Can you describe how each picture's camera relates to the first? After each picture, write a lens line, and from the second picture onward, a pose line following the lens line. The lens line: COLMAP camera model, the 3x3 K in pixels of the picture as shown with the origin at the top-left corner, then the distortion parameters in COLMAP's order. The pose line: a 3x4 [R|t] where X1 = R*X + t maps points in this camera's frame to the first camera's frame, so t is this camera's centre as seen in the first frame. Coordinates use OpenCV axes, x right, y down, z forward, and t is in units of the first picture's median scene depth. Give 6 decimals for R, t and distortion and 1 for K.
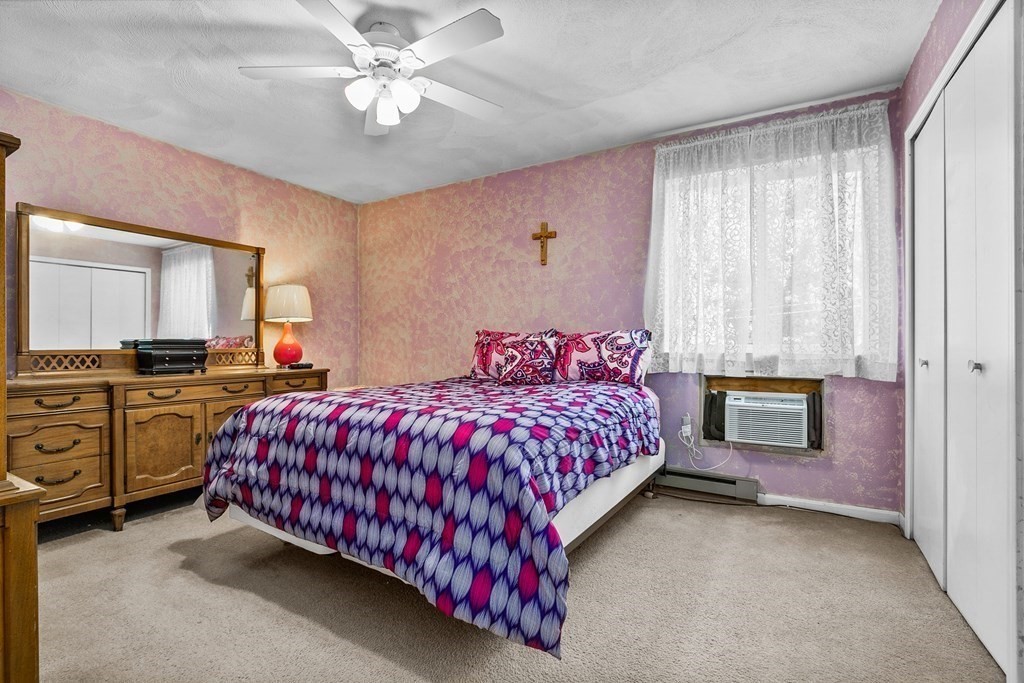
lens RADIAL K [[467.7, 0, 508.9], [0, 467.7, 342.3], [0, 0, 1]] dist [-0.015268, 0.004647]
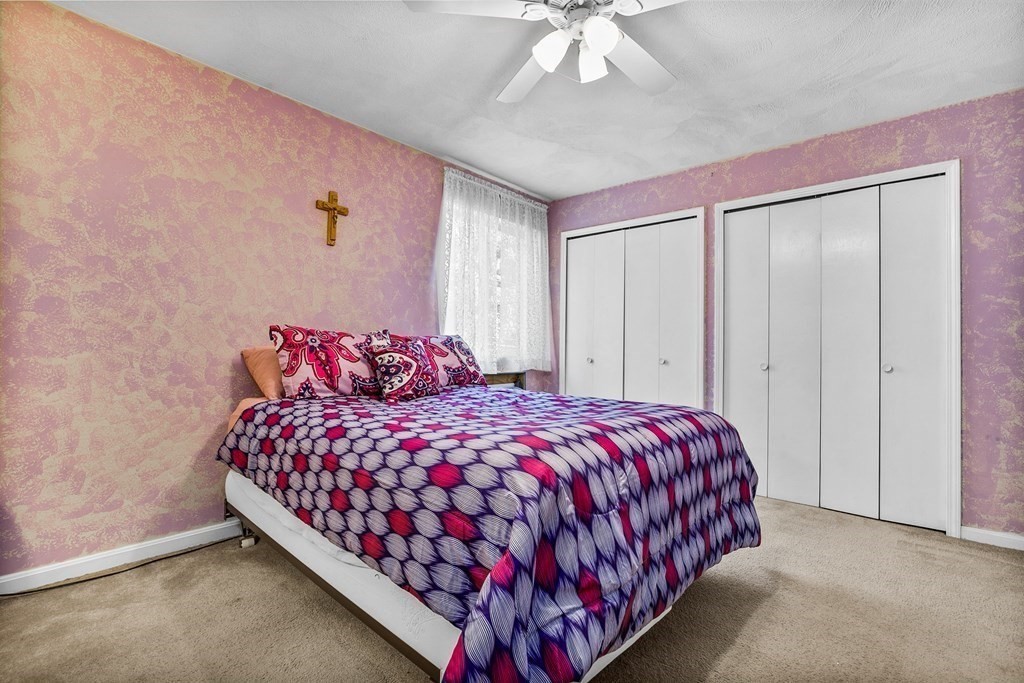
lens RADIAL K [[467.7, 0, 508.9], [0, 467.7, 342.3], [0, 0, 1]] dist [-0.015268, 0.004647]
pose [[0.193007, 0.016216, 0.981063, -0.634513], [-0.017135, 0.999767, -0.013154, 0.001126], [-0.981048, -0.014272, 0.193239, 0.561497]]
